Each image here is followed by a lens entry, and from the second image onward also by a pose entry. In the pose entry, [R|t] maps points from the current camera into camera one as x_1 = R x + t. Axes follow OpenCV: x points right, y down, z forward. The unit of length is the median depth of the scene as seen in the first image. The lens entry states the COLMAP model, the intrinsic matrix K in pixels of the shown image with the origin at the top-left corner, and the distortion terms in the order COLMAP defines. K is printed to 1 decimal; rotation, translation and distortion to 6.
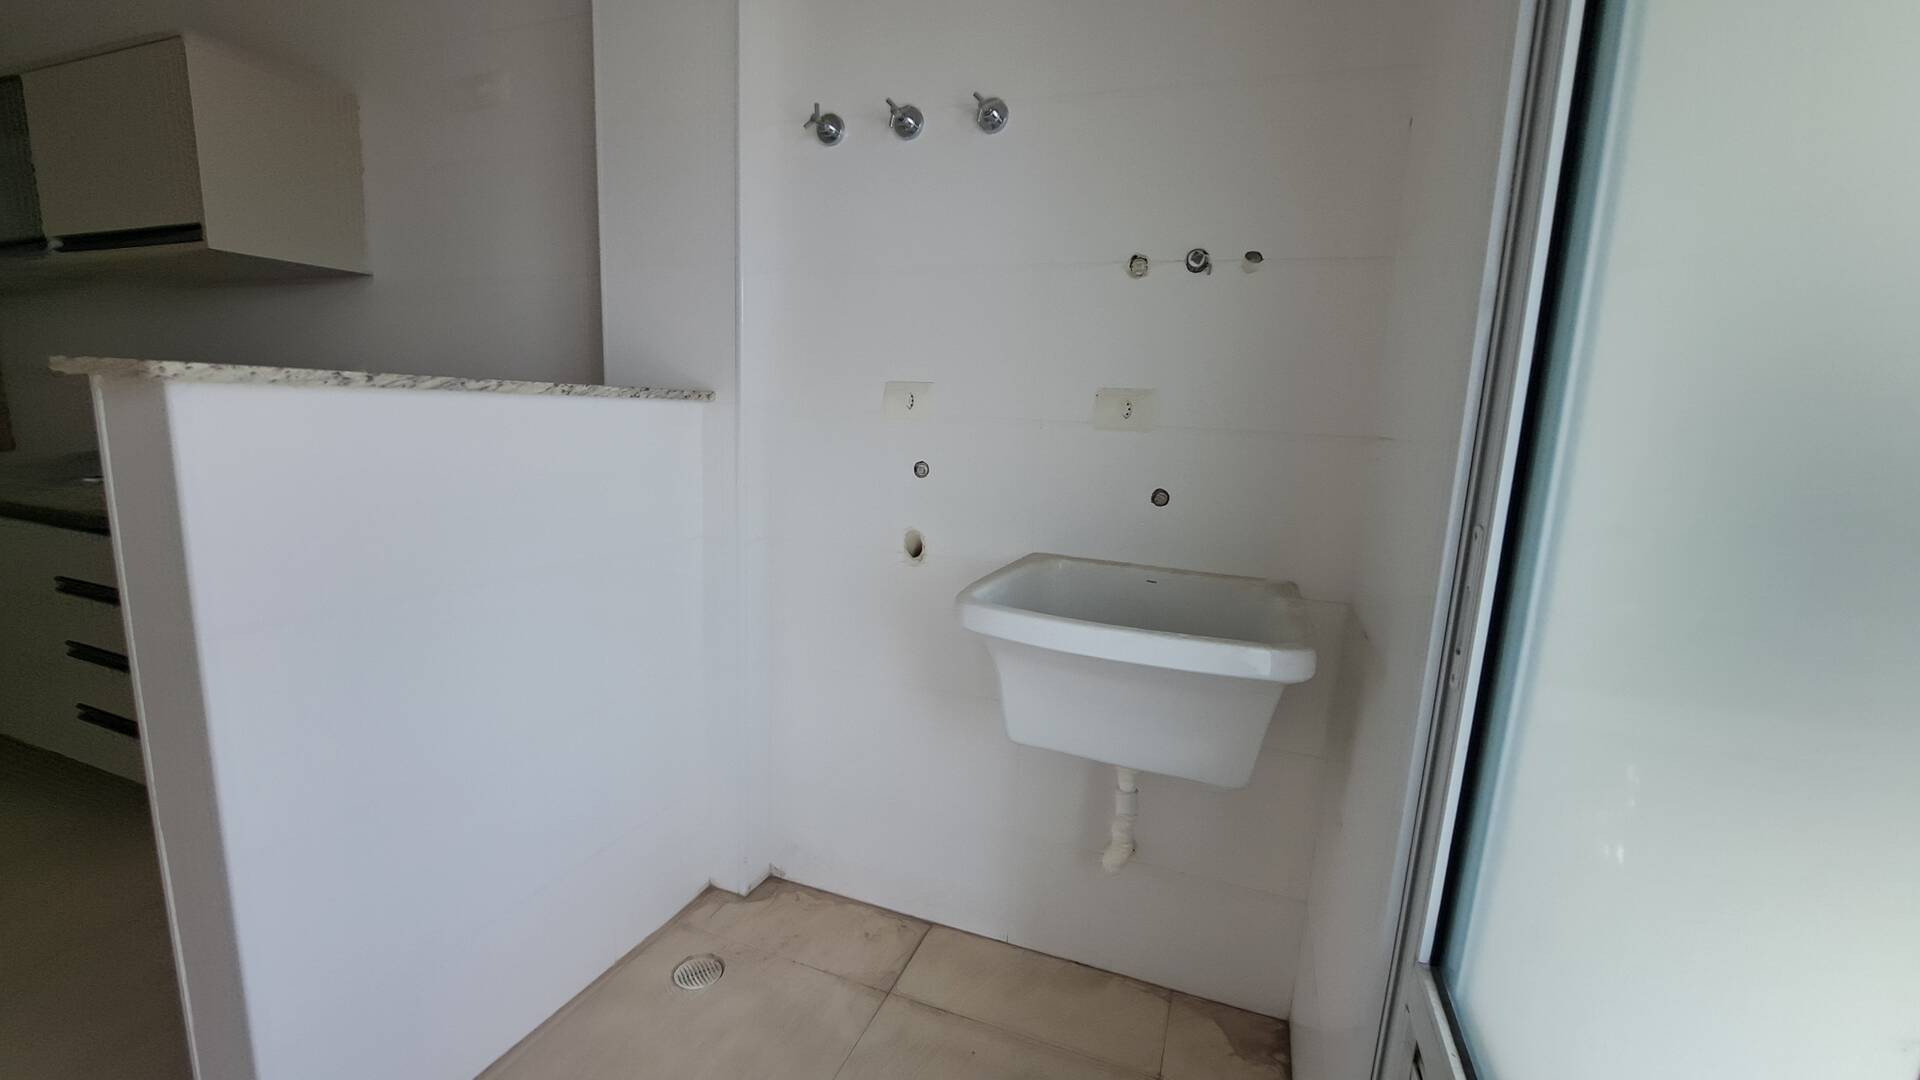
lens RADIAL K [[761.4, 0, 960.0], [0, 761.4, 540.0], [0, 0, 1]] dist [-0.001304, -0.000303]
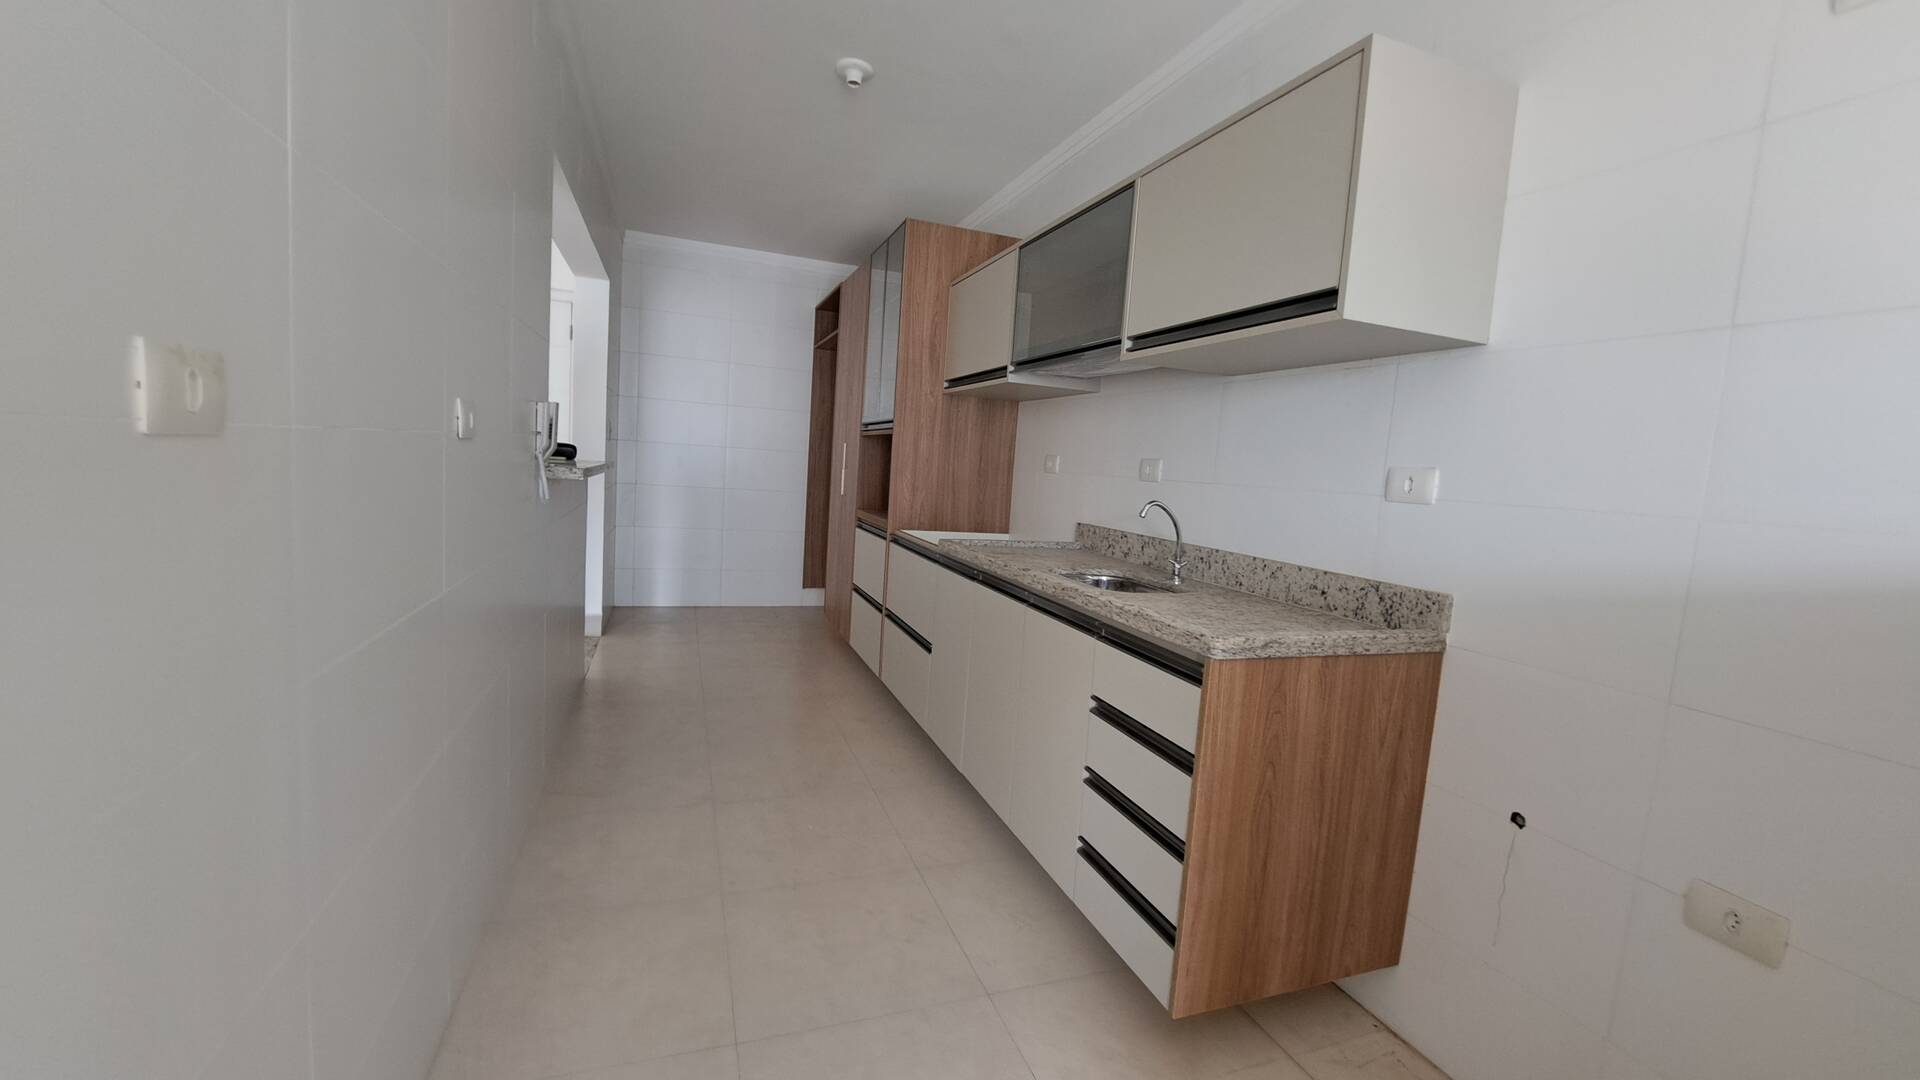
lens RADIAL K [[753.0, 0, 967.0], [0, 753.0, 532.4], [0, 0, 1]] dist [-0.012796, 0.000002]
pose [[0.674383, 0.078965, -0.734147, -0.617013], [-0.173864, 0.983291, -0.053947, -0.064636], [0.717620, 0.164023, 0.676844, 0.242677]]
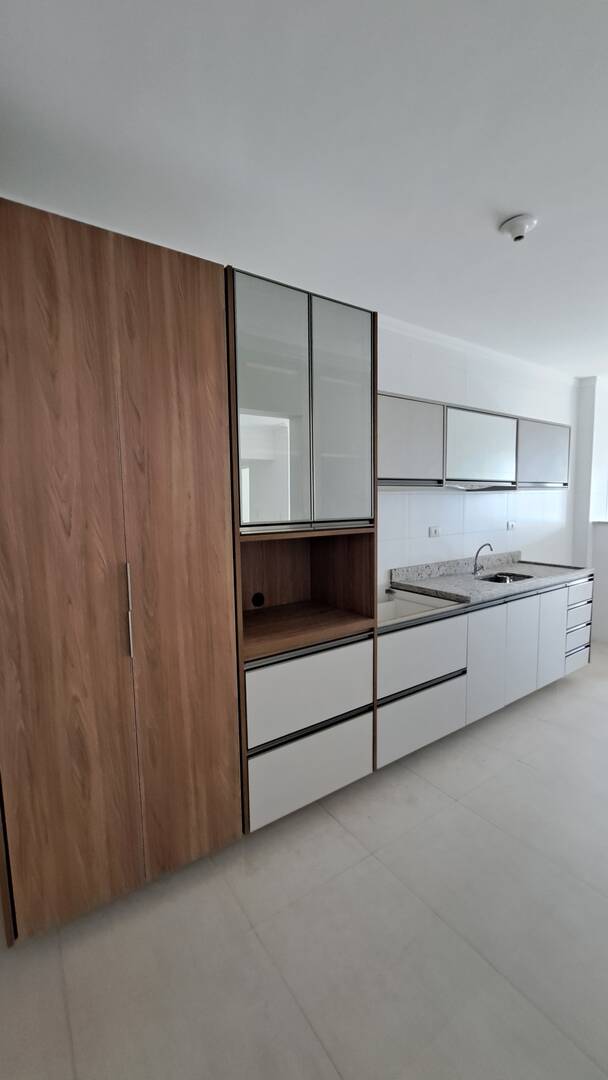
lens RADIAL K [[433.9, 0, 304.0], [0, 433.9, 540.0], [0, 0, 1]] dist [-0.013796, 0.000100]
pose [[0.556468, -0.121931, 0.821874, -2.764508], [0.170492, 0.984881, 0.030679, -0.372652], [-0.813189, 0.123051, 0.568843, 0.796755]]
